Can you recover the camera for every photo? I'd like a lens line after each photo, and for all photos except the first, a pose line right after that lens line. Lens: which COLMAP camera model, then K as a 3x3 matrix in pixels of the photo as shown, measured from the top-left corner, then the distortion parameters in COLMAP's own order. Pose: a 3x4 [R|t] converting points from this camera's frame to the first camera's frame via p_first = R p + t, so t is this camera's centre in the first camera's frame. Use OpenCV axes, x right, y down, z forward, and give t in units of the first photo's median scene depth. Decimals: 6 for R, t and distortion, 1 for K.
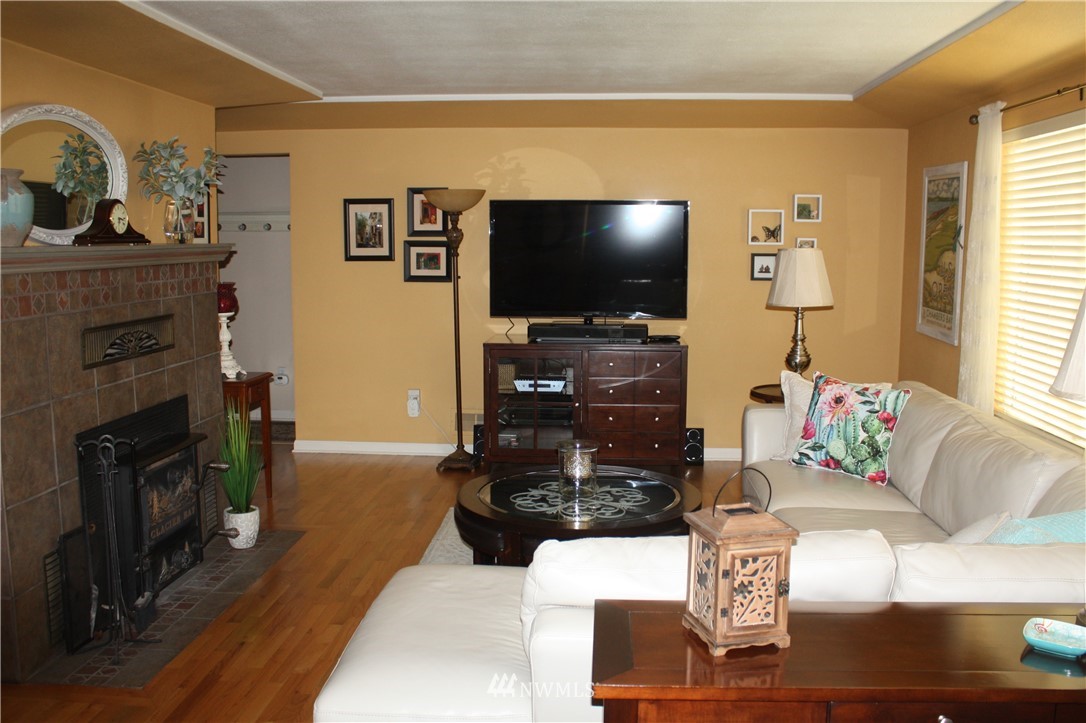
lens RADIAL K [[892.1, 0, 543.0], [0, 892.1, 361.5], [0, 0, 1]] dist [-0.162981, 0.119718]
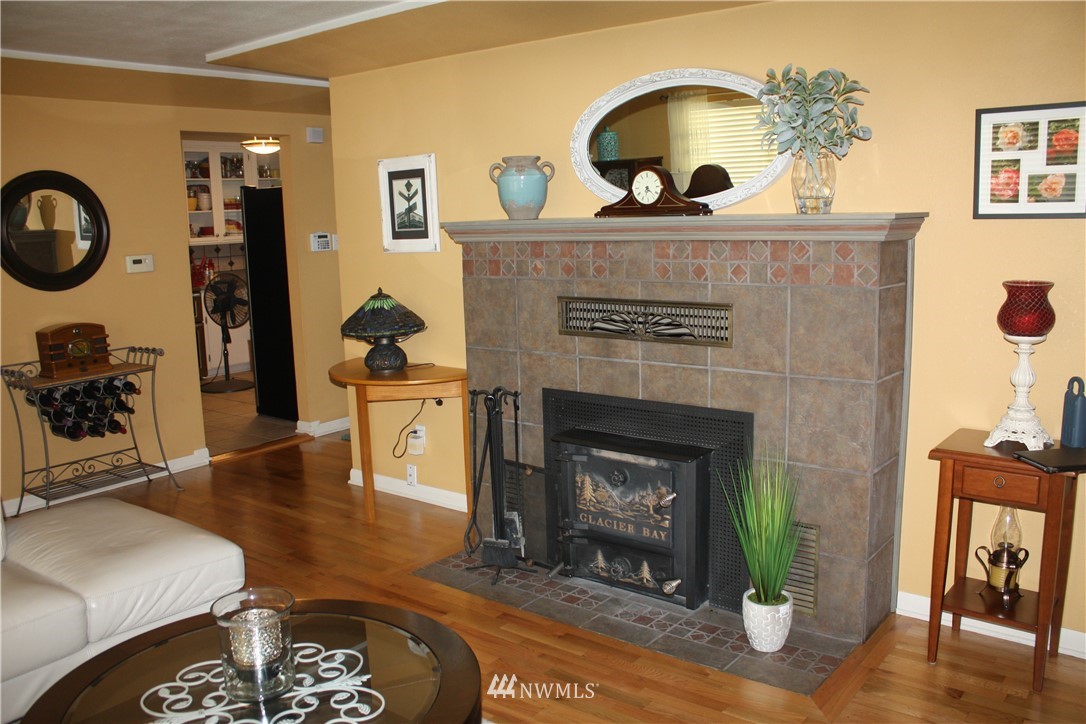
lens RADIAL K [[892.1, 0, 543.0], [0, 892.1, 362.0], [0, 0, 1]] dist [-0.162981, 0.119718]
pose [[-0.544861, 0.153583, -0.824341, 0.442398], [-0.083922, 0.968160, 0.235847, -0.239662], [0.834316, 0.197684, -0.514624, 1.719157]]
